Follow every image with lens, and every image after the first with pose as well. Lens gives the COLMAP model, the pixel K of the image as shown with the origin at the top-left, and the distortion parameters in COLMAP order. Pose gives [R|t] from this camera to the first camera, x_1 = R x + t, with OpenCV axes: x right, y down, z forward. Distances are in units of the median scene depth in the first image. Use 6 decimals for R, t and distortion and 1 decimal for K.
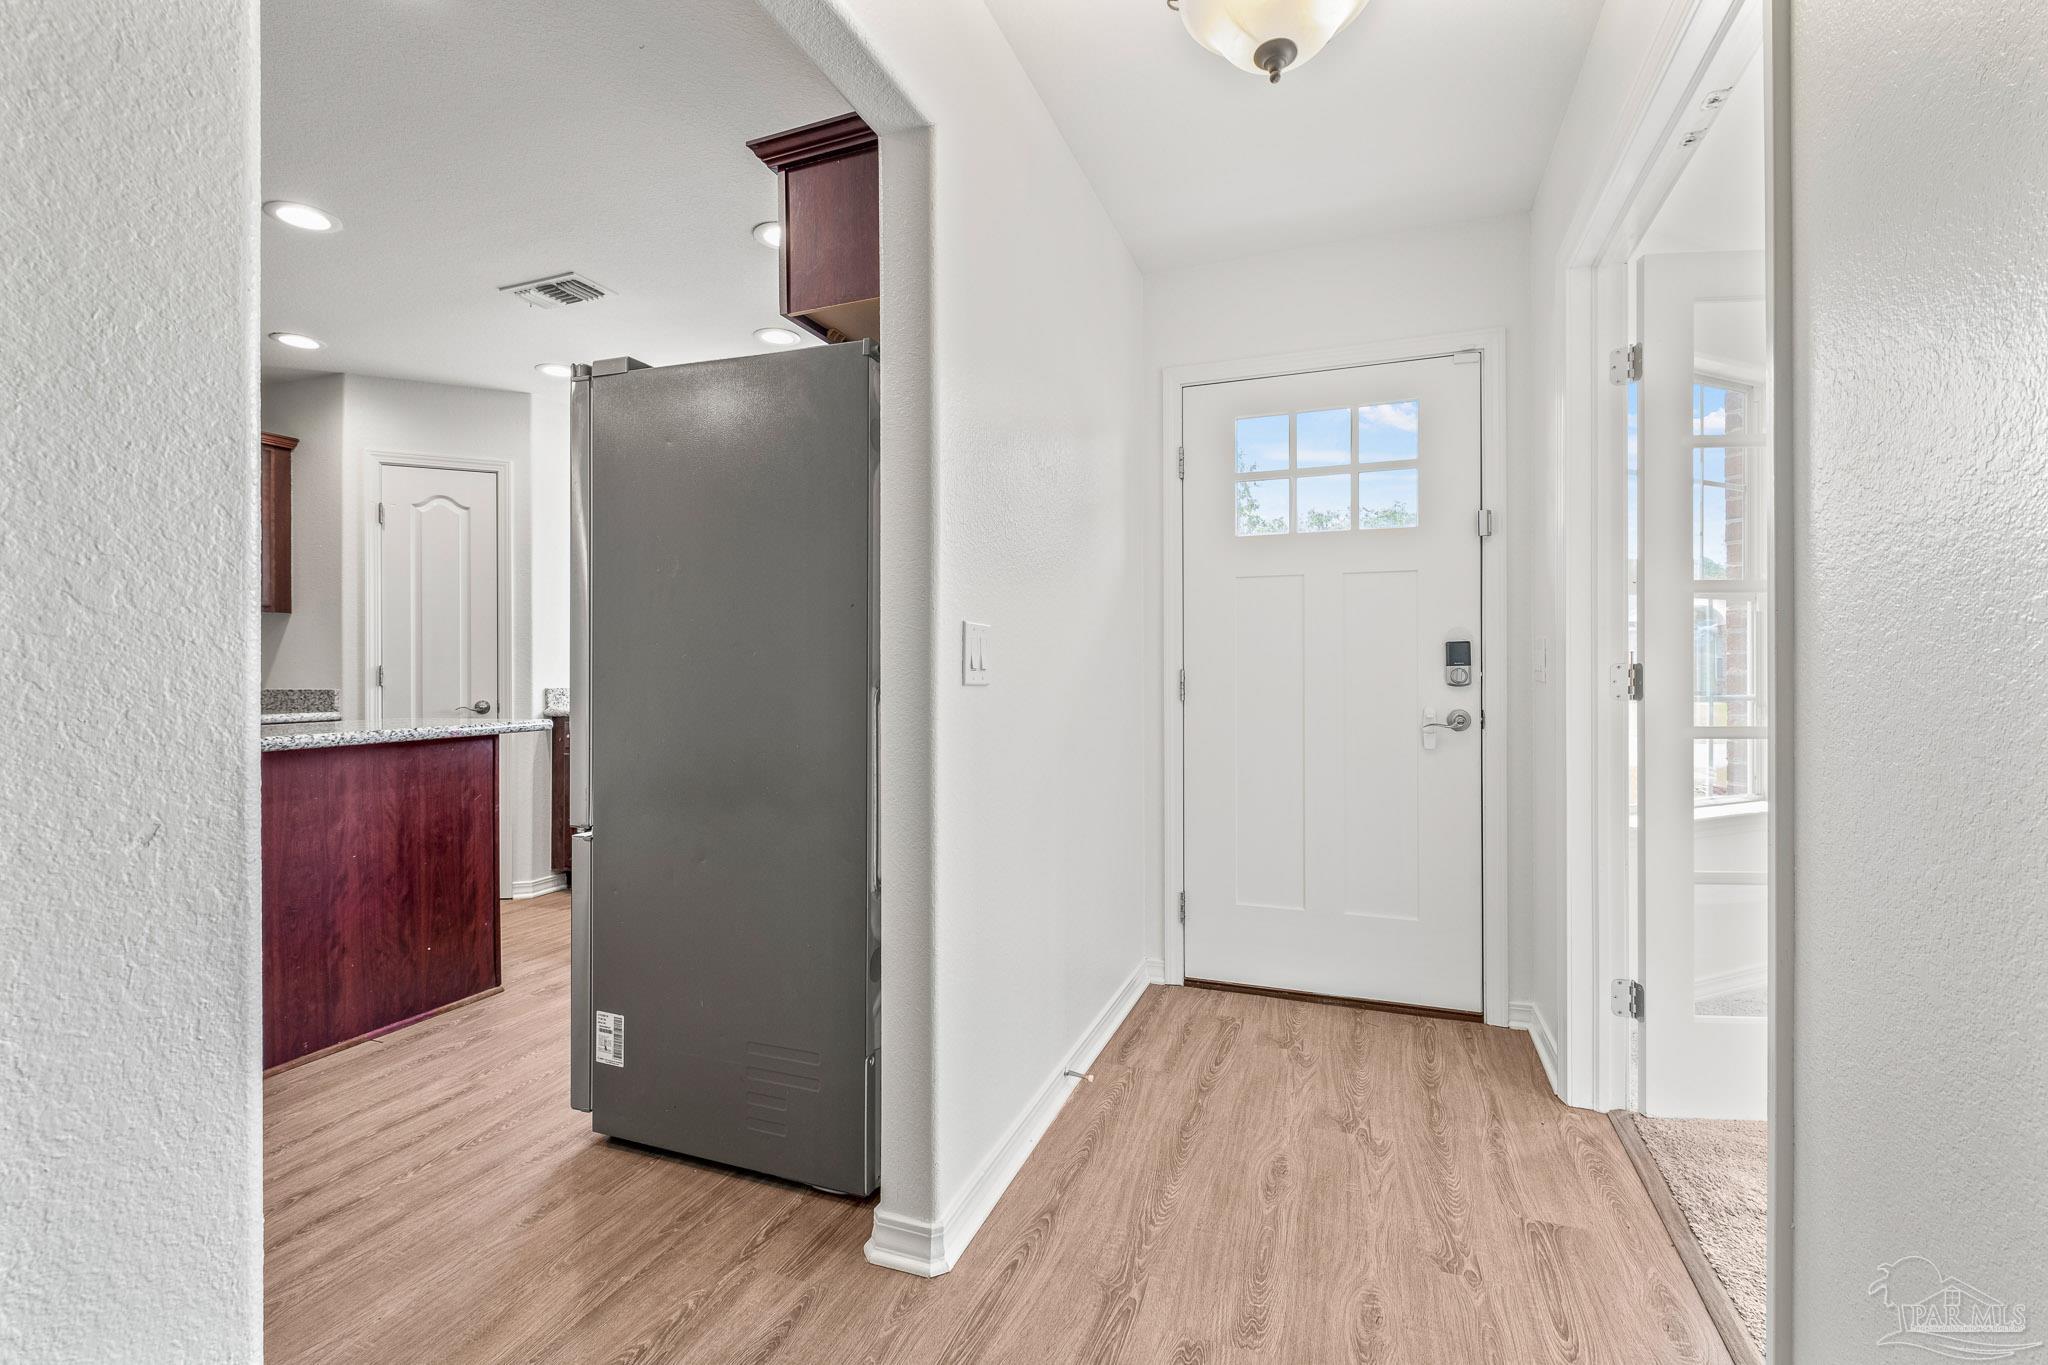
lens RADIAL K [[920.5, 0, 1018.8], [0, 920.5, 670.8], [0, 0, 1]] dist [-0.002054, -0.001257]
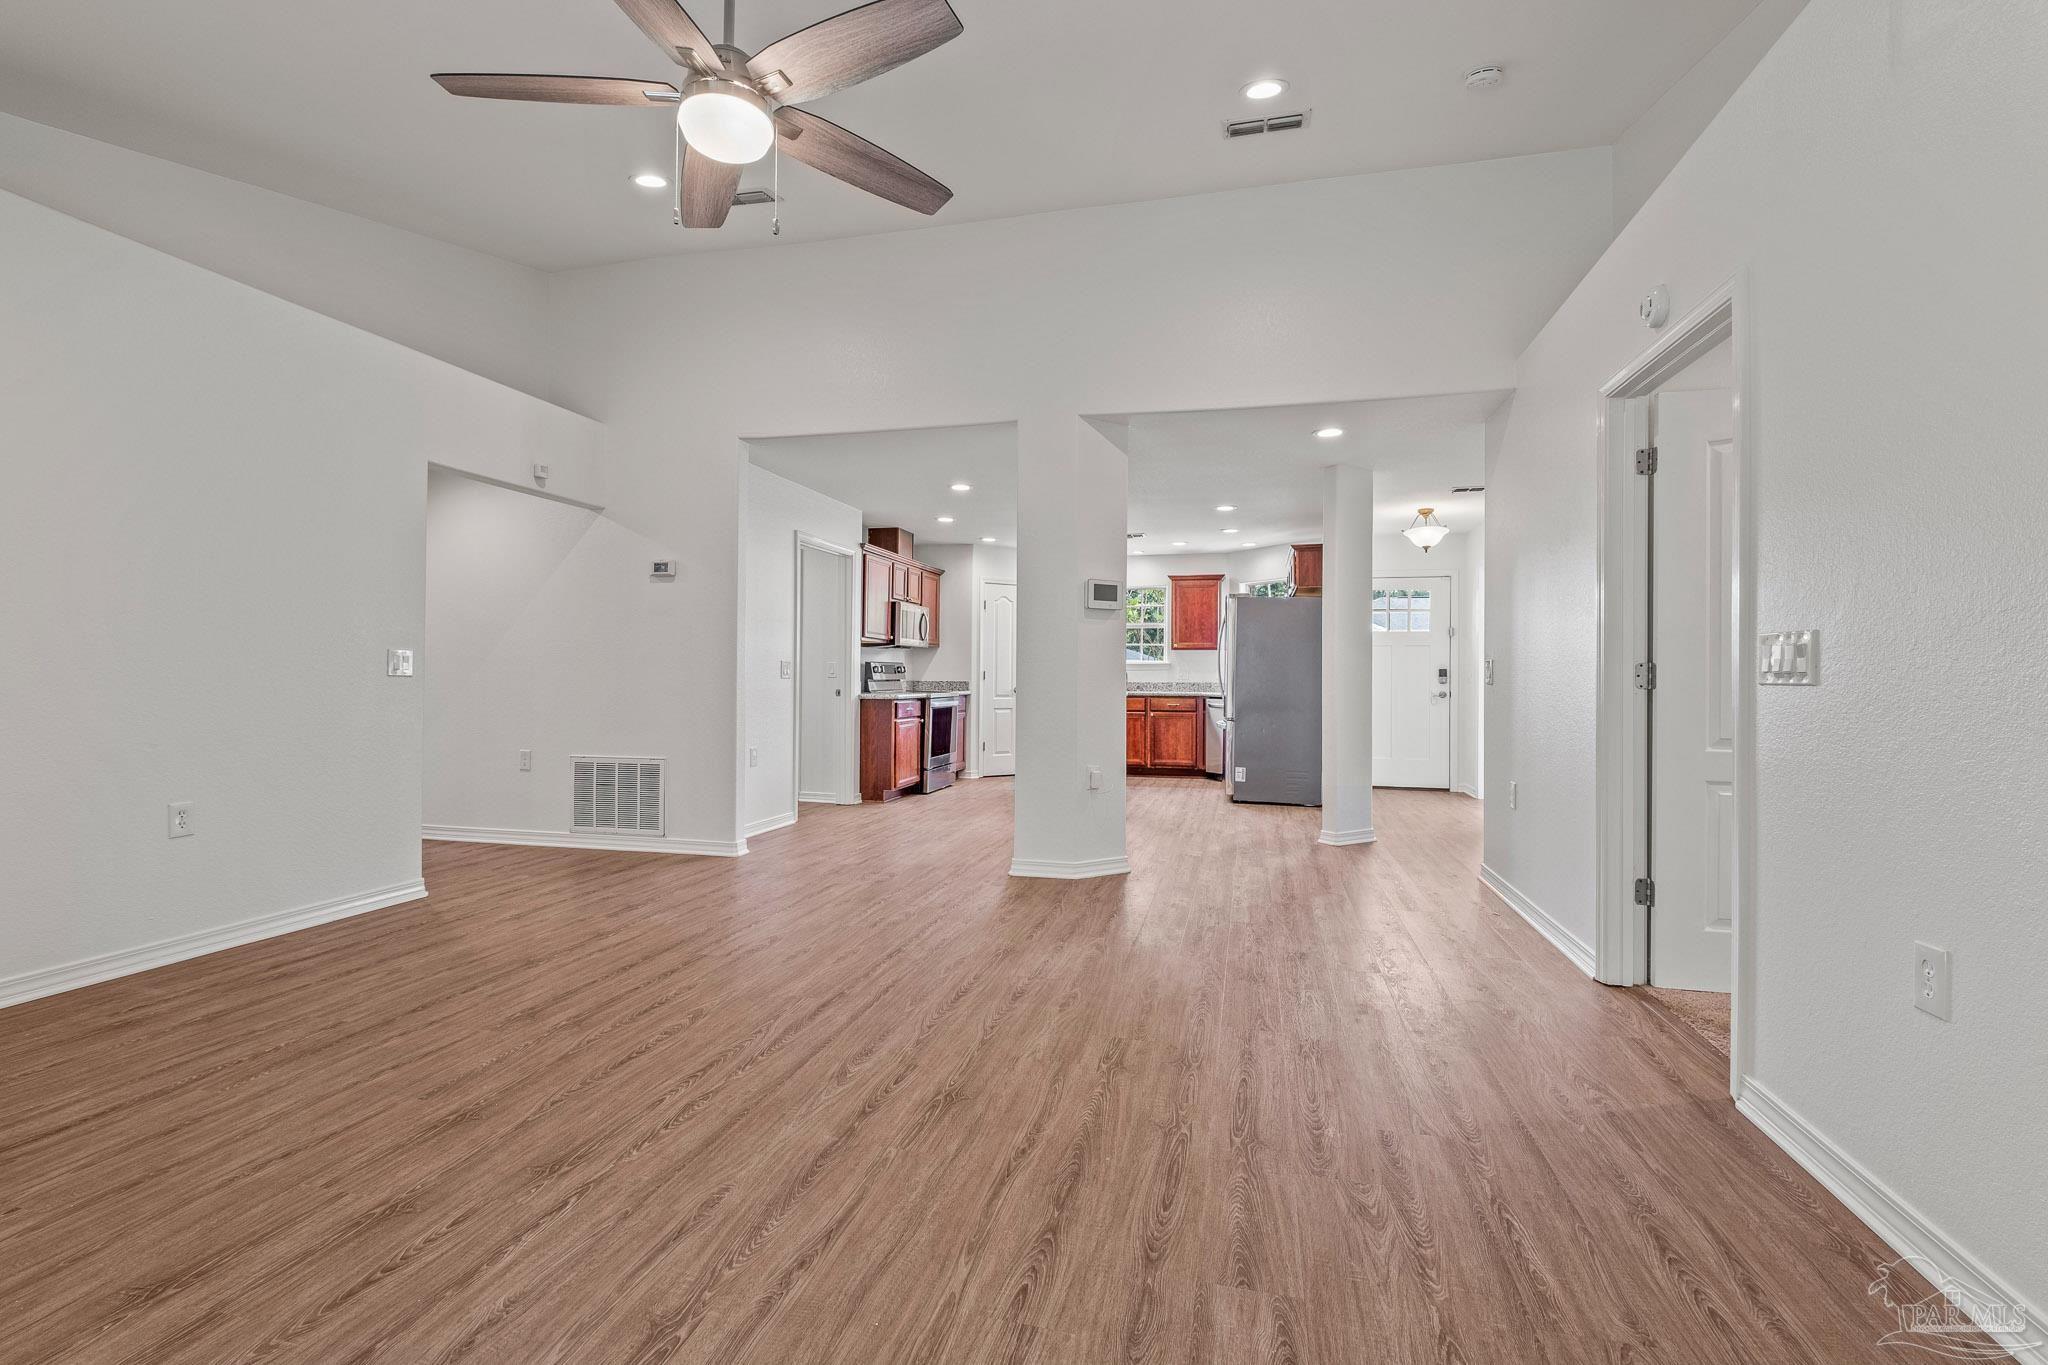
lens RADIAL K [[888.6, 0, 1022.0], [0, 888.6, 661.4], [0, 0, 1]] dist [-0.003032, -0.000472]
pose [[0.993852, 0.010571, 0.110211, -1.495675], [-0.009534, 0.999905, -0.009934, -0.014657], [-0.110306, 0.008822, 0.993859, -2.165538]]
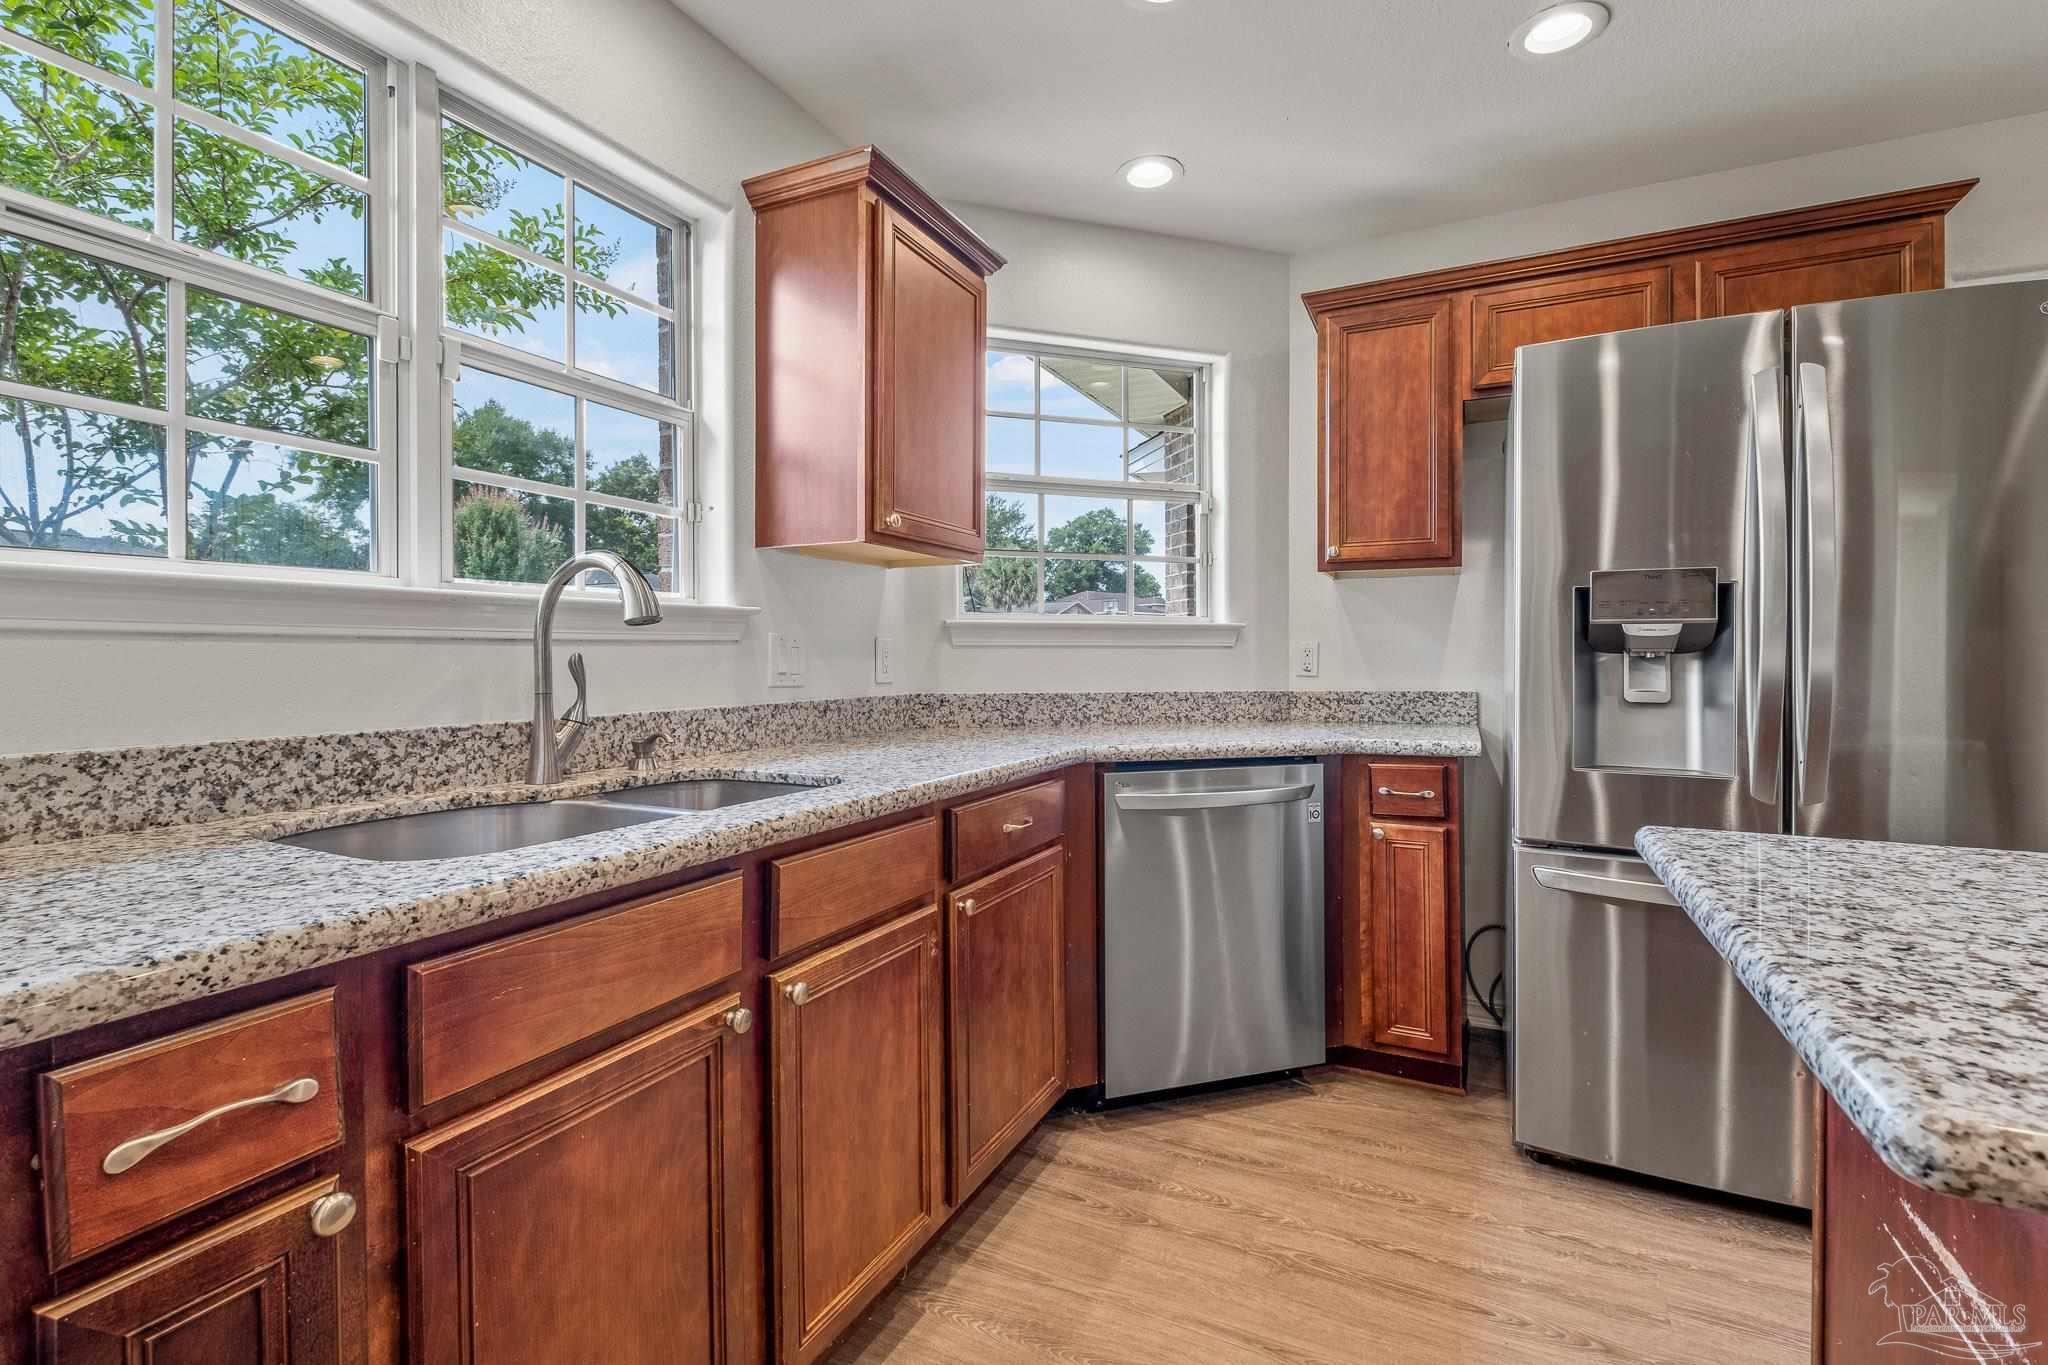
lens RADIAL K [[905.7, 0, 1017.1], [0, 905.7, 663.0], [0, 0, 1]] dist [-0.000745, -0.000210]
pose [[0.107637, -0.002313, 0.994188, -1.157033], [-0.004998, 0.999983, 0.002867, -0.007382], [-0.994178, -0.005278, 0.107623, 1.592199]]
